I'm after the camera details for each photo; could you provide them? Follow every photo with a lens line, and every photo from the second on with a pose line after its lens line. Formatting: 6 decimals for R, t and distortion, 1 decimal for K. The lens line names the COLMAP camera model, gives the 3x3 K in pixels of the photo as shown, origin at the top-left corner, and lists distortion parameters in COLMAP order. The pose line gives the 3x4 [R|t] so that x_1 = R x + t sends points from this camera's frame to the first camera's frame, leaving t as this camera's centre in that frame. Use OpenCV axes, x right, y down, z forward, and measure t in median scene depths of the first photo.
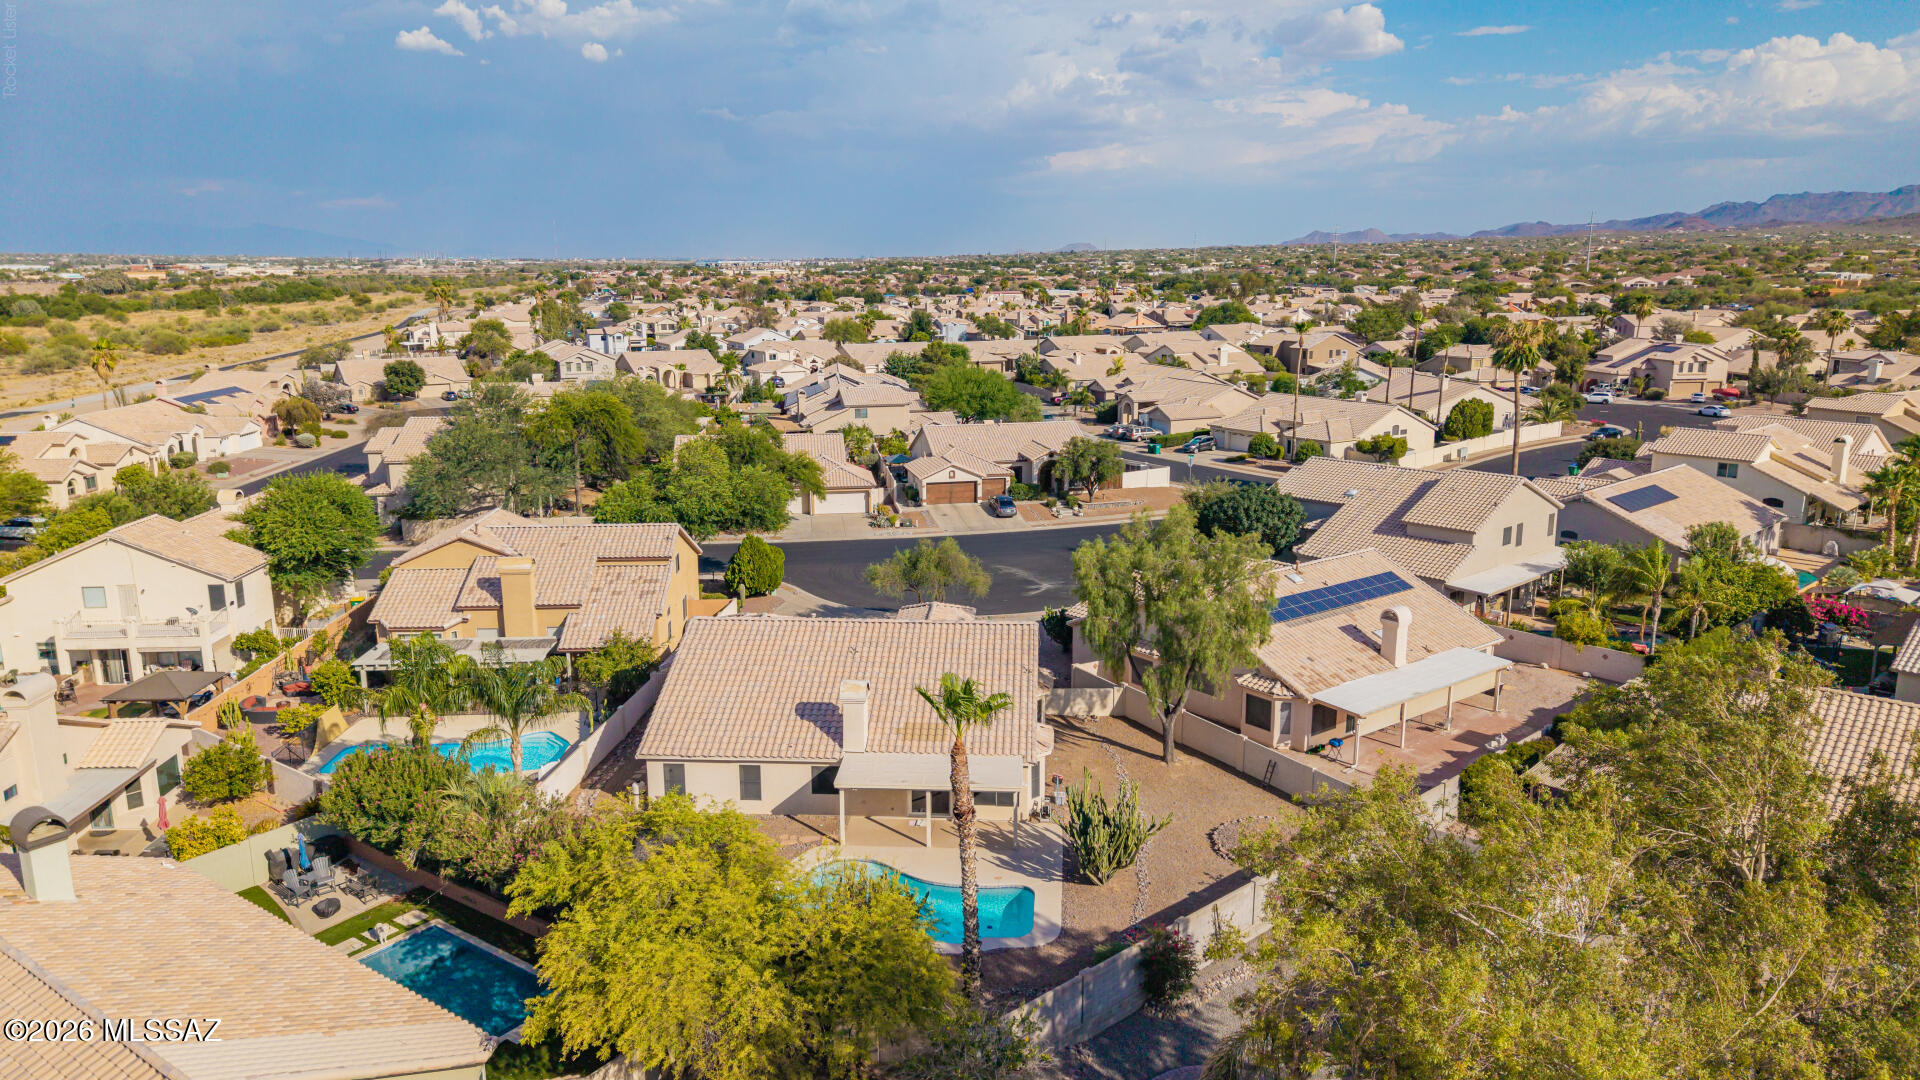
lens RADIAL K [[1324.5, 0, 985.0], [0, 1324.5, 541.0], [0, 0, 1]] dist [0.003695, -0.000128]
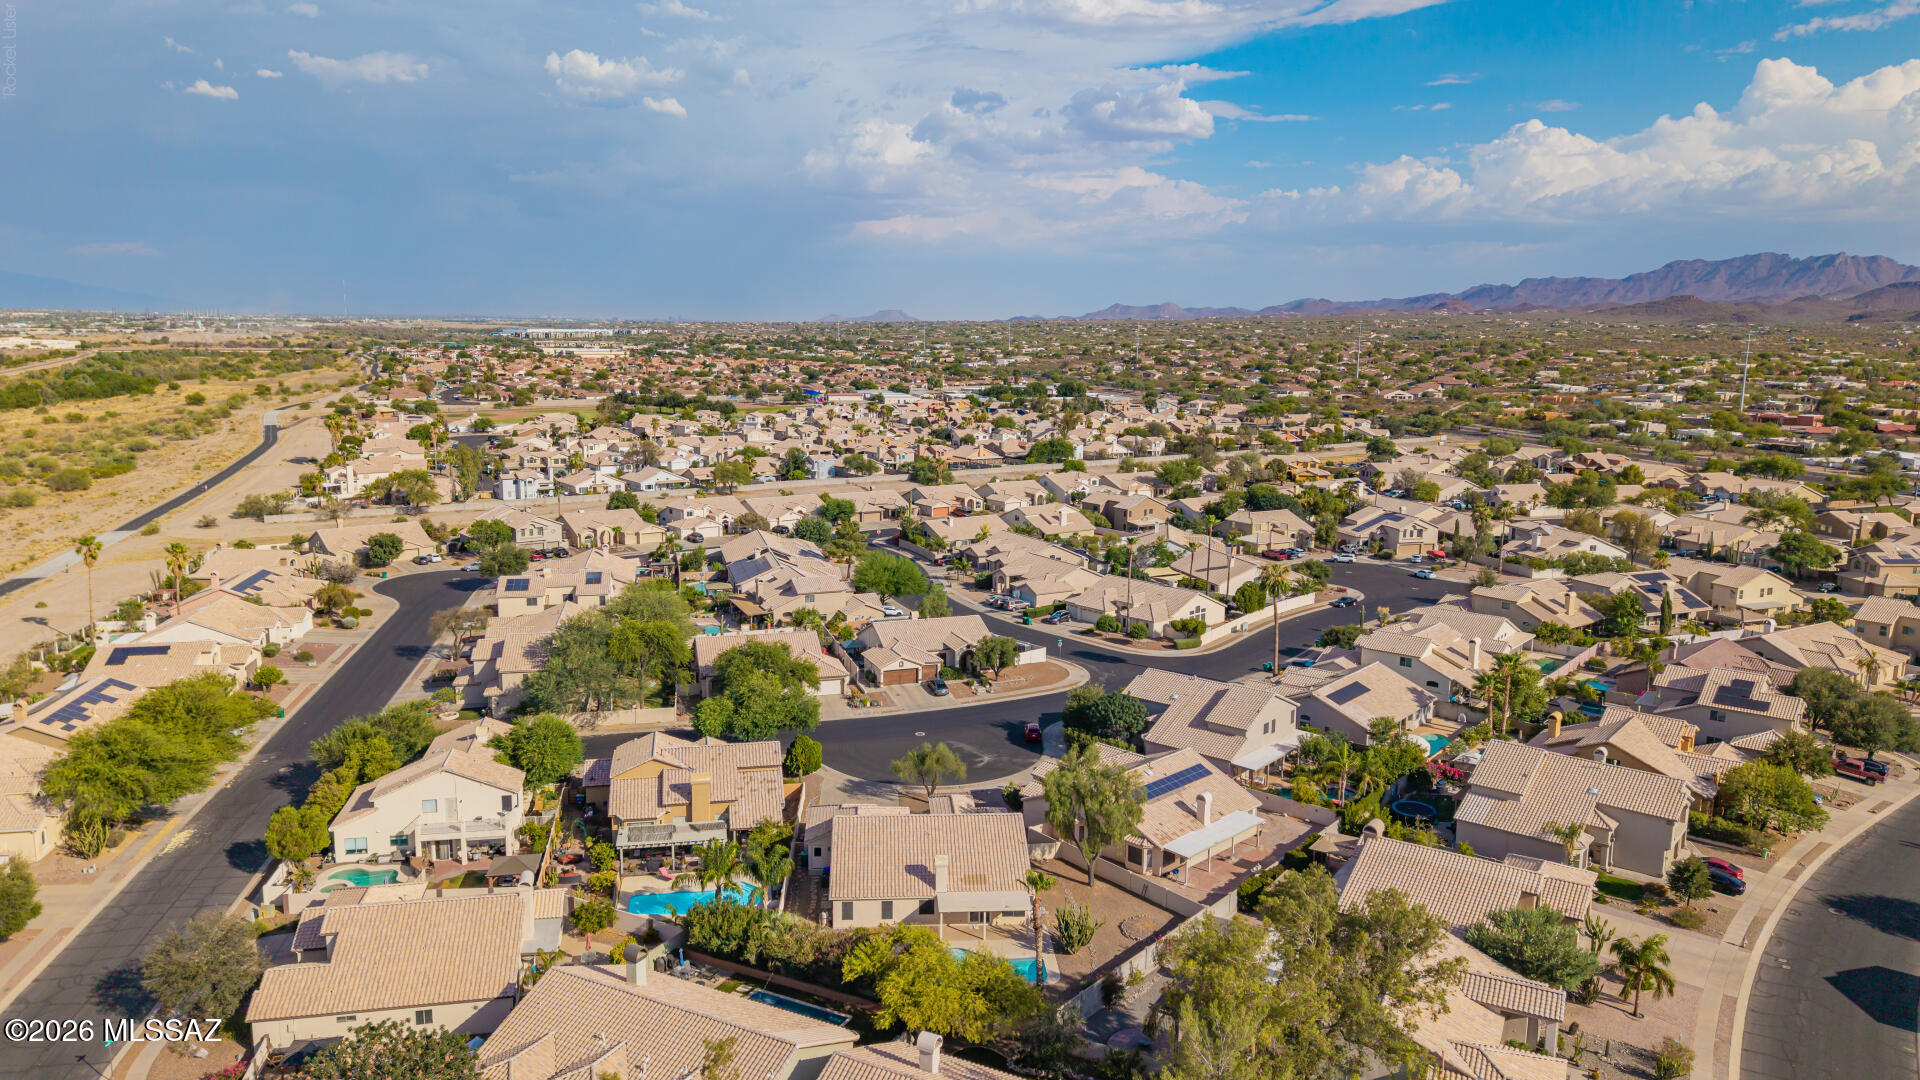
lens RADIAL K [[1333.1, 0, 960.0], [0, 1333.1, 540.0], [0, 0, 1]] dist [0.046369, -0.059598]
pose [[0.992164, -0.014815, 0.124061, -0.143812], [0.019782, 0.999047, -0.038904, -0.132930], [-0.123367, 0.041053, 0.991512, -0.466190]]
